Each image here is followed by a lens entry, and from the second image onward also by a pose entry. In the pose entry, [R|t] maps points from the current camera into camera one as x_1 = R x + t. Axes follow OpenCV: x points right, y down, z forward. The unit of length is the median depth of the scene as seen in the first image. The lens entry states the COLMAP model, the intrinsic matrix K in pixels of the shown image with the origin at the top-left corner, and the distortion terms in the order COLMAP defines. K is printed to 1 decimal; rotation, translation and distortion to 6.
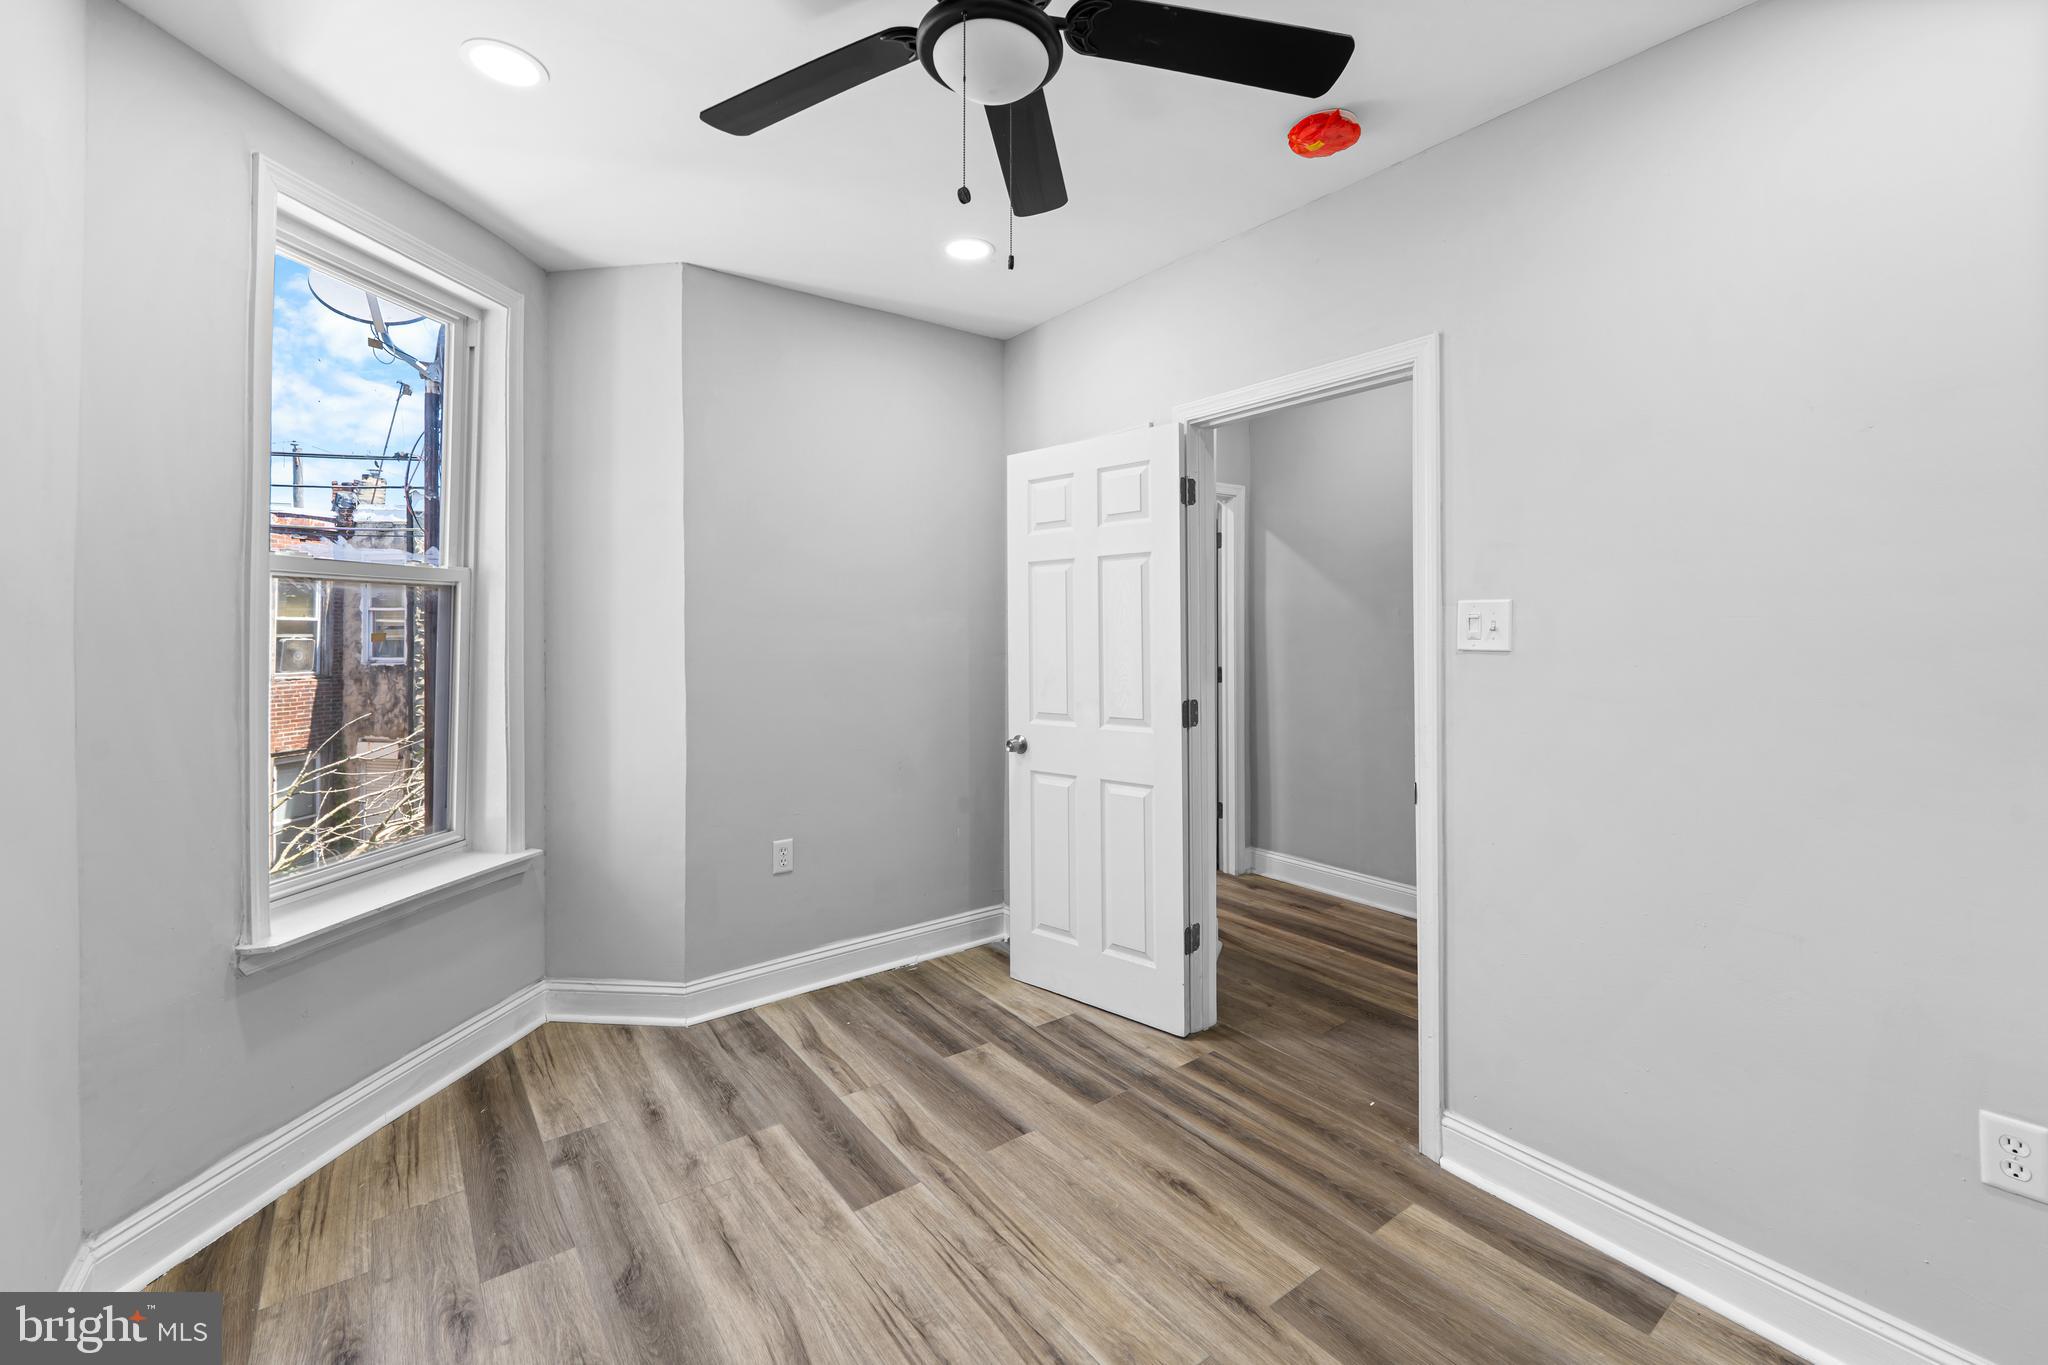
lens RADIAL K [[823.0, 0, 979.3], [0, 823.0, 631.4], [0, 0, 1]] dist [0.001672, -0.002766]
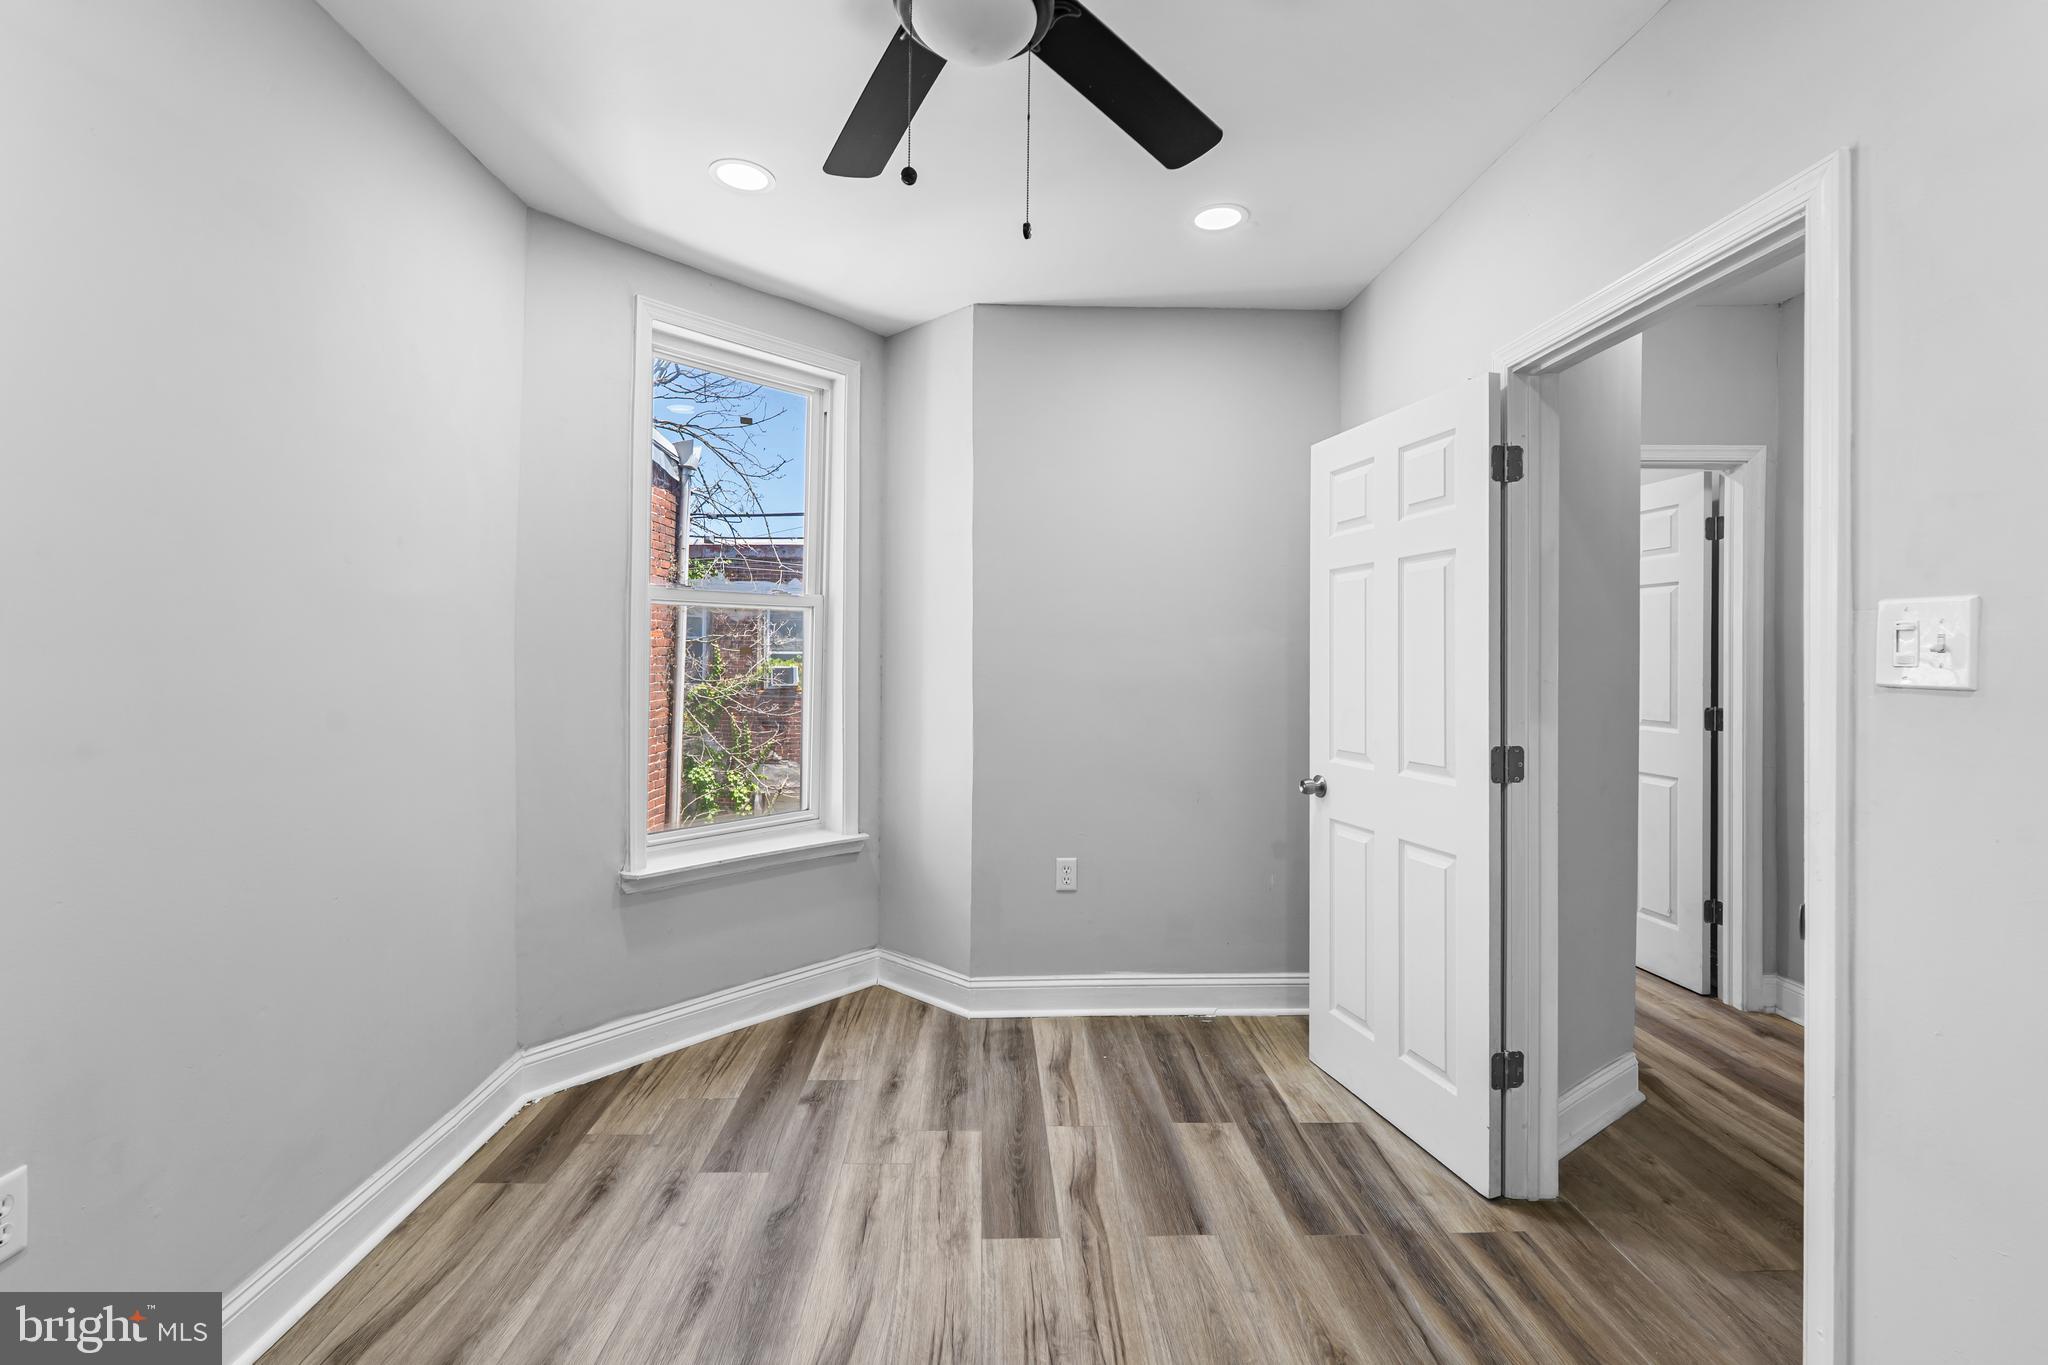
lens RADIAL K [[830.4, 0, 1023.2], [0, 830.4, 653.4], [0, 0, 1]] dist [-0.000790, -0.000735]
pose [[0.836921, 0.010107, -0.547231, 0.320793], [-0.011722, 0.999931, 0.000541, 0.005333], [0.547199, 0.005962, 0.836982, 0.148614]]
